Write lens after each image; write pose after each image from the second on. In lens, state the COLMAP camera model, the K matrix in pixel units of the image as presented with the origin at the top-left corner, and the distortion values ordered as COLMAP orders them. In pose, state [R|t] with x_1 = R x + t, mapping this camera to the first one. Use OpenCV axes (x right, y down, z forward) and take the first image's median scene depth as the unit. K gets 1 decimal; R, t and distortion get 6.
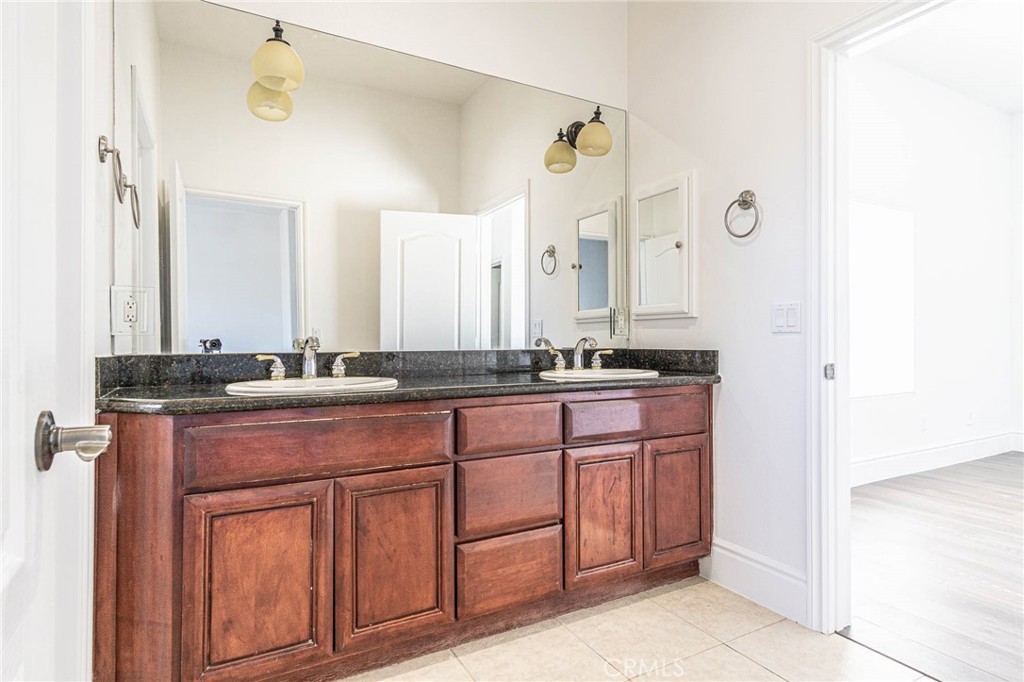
lens RADIAL K [[546.6, 0, 508.8], [0, 546.6, 336.7], [0, 0, 1]] dist [0.007379, 0.002778]
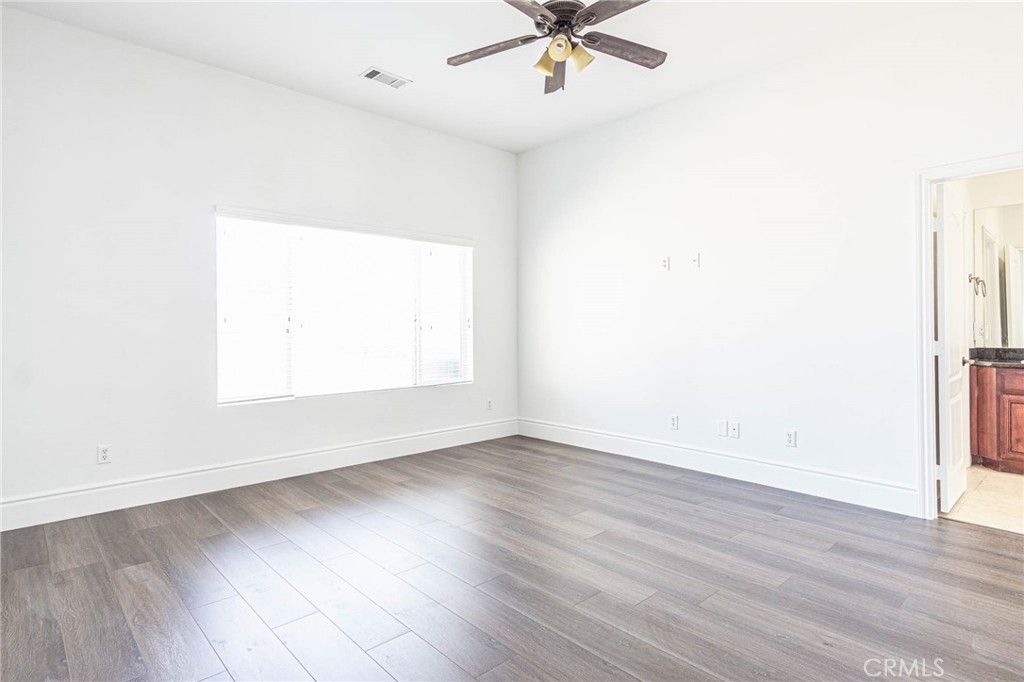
lens RADIAL K [[546.6, 0, 515.9], [0, 546.6, 331.2], [0, 0, 1]] dist [0.007379, 0.002778]
pose [[0.244755, -0.006053, -0.969566, 1.370957], [0.010722, 0.999936, -0.003536, -0.062012], [0.969526, -0.009530, 0.244804, -1.878992]]
